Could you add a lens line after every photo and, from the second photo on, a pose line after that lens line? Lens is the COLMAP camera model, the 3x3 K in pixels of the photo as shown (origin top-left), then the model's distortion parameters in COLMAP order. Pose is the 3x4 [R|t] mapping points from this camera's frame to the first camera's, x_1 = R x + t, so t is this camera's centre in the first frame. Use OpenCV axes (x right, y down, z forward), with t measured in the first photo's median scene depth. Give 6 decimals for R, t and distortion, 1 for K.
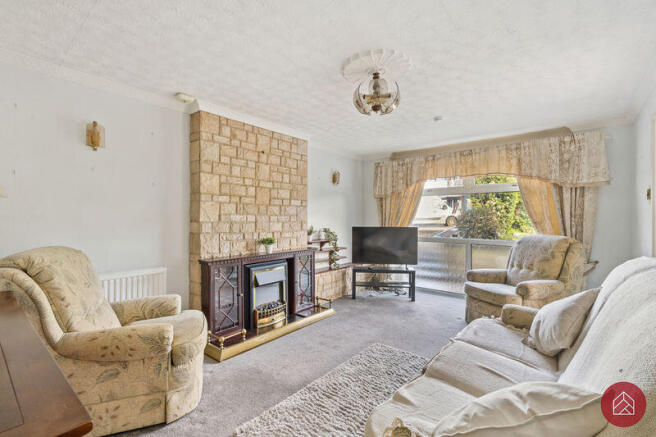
lens RADIAL K [[301.5, 0, 326.1], [0, 301.5, 220.0], [0, 0, 1]] dist [0.001812, -0.000516]
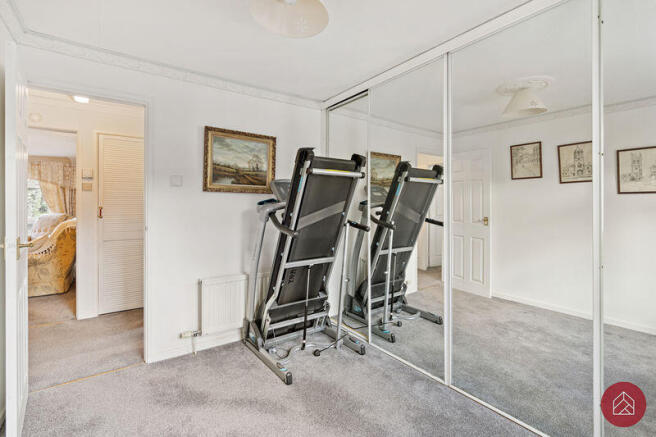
lens RADIAL K [[301.5, 0, 316.8], [0, 301.5, 202.8], [0, 0, 1]] dist [0.001812, -0.000516]
pose [[0.279389, 0.003853, 0.960170, -0.434894], [0.001083, 0.999990, -0.004328, -0.004516], [-0.960177, 0.002249, 0.279383, -0.758460]]
